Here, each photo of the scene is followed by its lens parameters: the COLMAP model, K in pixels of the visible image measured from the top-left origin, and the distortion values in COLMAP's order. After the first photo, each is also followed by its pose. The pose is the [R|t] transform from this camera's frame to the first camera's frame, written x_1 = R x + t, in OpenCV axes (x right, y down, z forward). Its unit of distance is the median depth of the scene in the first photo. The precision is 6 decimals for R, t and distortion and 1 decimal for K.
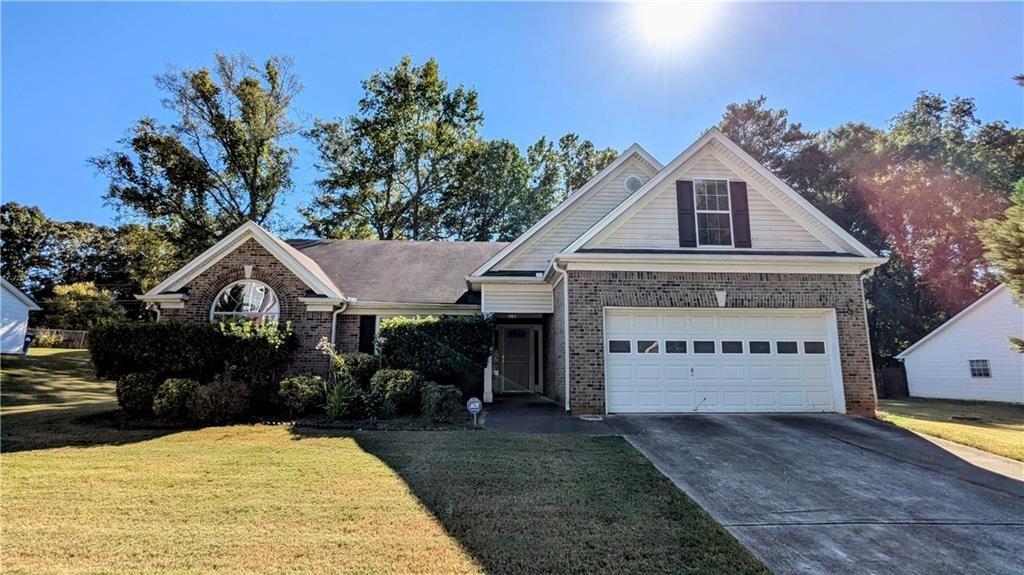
lens RADIAL K [[482.0, 0, 512.0], [0, 482.0, 290.3], [0, 0, 1]] dist [0.004067, -0.000952]
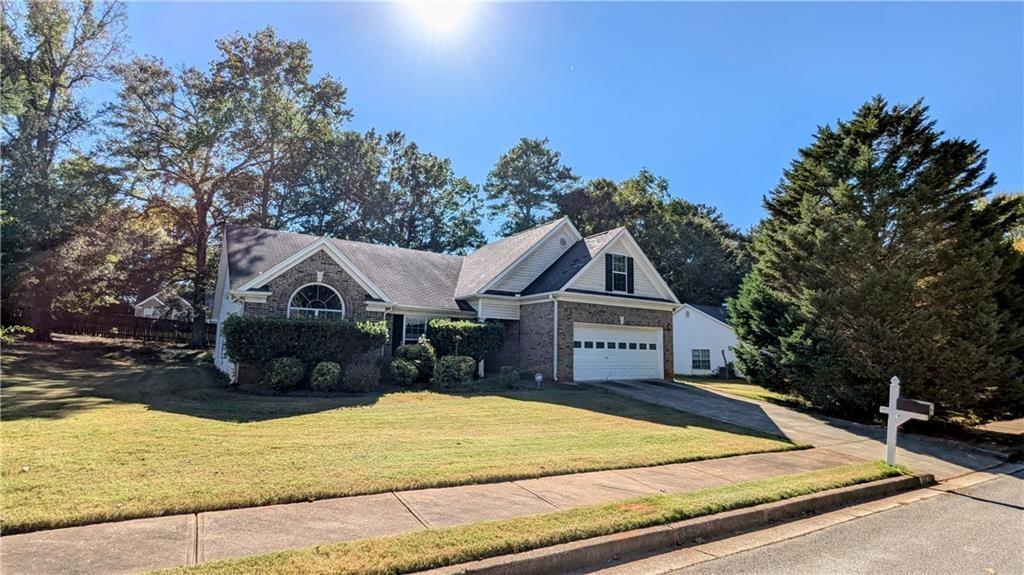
lens RADIAL K [[482.0, 0, 511.5], [0, 482.0, 289.0], [0, 0, 1]] dist [0.004067, -0.000952]
pose [[0.859909, 0.077740, 0.504493, -0.765443], [-0.099368, 0.994921, 0.016060, -0.078241], [-0.500682, -0.063941, 0.863266, -0.344838]]
